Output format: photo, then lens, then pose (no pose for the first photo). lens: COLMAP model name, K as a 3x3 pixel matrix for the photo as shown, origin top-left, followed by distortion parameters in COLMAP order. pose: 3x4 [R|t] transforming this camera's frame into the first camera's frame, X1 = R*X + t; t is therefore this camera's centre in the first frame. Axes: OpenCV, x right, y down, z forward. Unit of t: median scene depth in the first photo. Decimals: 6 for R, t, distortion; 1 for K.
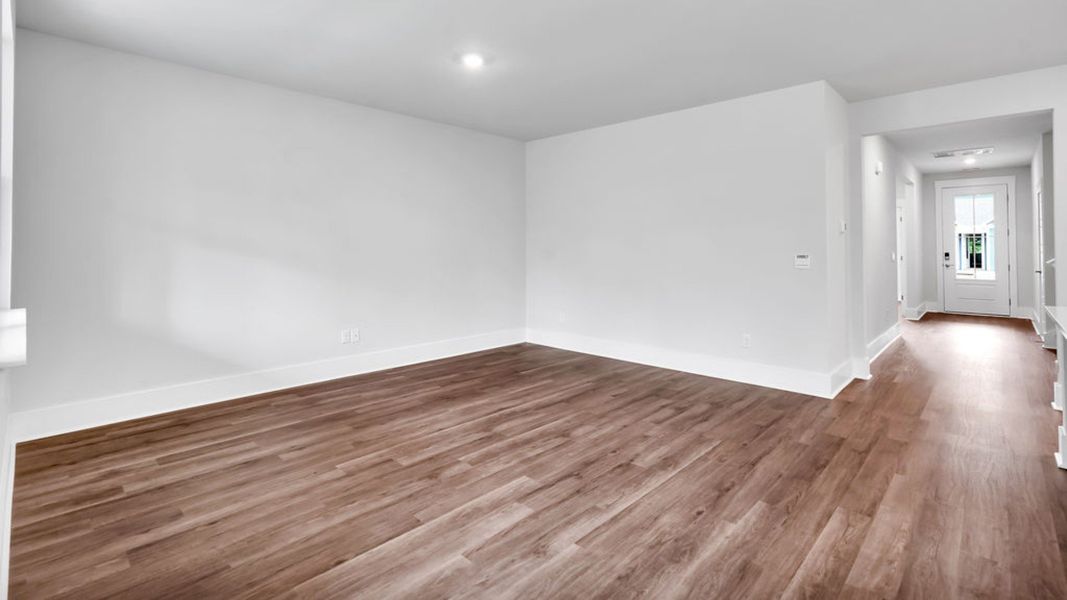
lens RADIAL K [[486.7, 0, 531.3], [0, 486.7, 240.8], [0, 0, 1]] dist [0.000291, 0.000383]
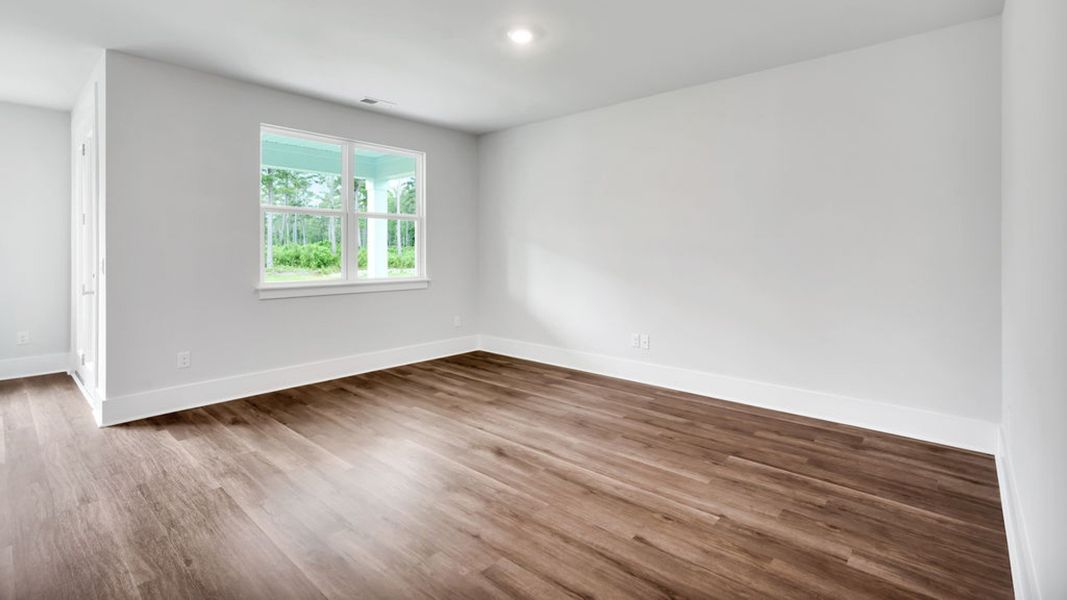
lens RADIAL K [[481.3, 0, 532.6], [0, 481.3, 244.9], [0, 0, 1]] dist [-0.012694, 0.009508]
pose [[0.038570, -0.011228, -0.999193, 0.964293], [0.014211, 0.999842, -0.010686, 0.019840], [0.999155, -0.013787, 0.038723, 1.254858]]
